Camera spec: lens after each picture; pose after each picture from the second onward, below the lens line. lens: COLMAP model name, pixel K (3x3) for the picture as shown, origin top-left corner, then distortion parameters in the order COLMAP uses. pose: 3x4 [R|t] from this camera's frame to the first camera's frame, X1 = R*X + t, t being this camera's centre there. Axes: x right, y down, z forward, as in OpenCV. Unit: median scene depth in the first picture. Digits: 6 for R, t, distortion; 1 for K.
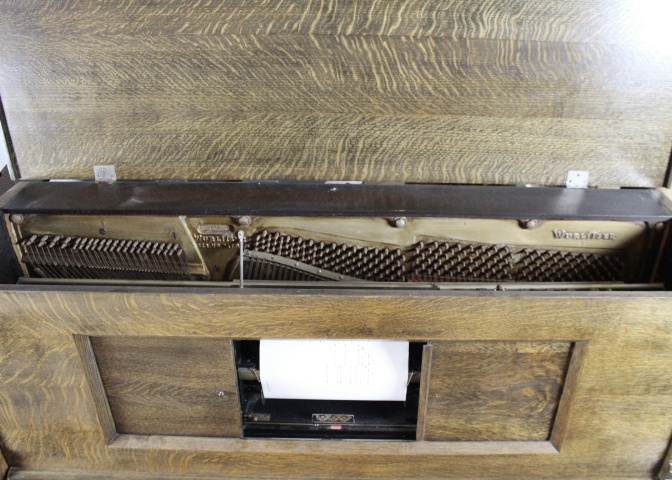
lens RADIAL K [[579.7, 0, 359.4], [0, 579.7, 240.9], [0, 0, 1]] dist [-0.143512, 0.101705]
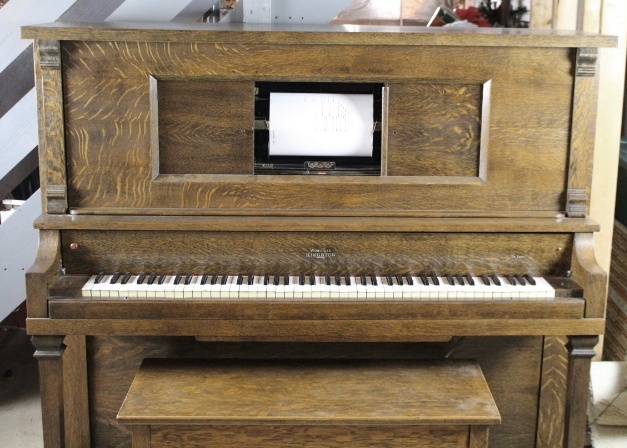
lens RADIAL K [[1018.1, 0, 346.9], [0, 1018.1, 236.0], [0, 0, 1]] dist [-0.058682, 0.000000]
pose [[0.998856, -0.004304, 0.047633, -0.097488], [0.016132, 0.967895, -0.250836, 1.075297], [-0.045024, 0.251317, 0.966857, -1.296507]]
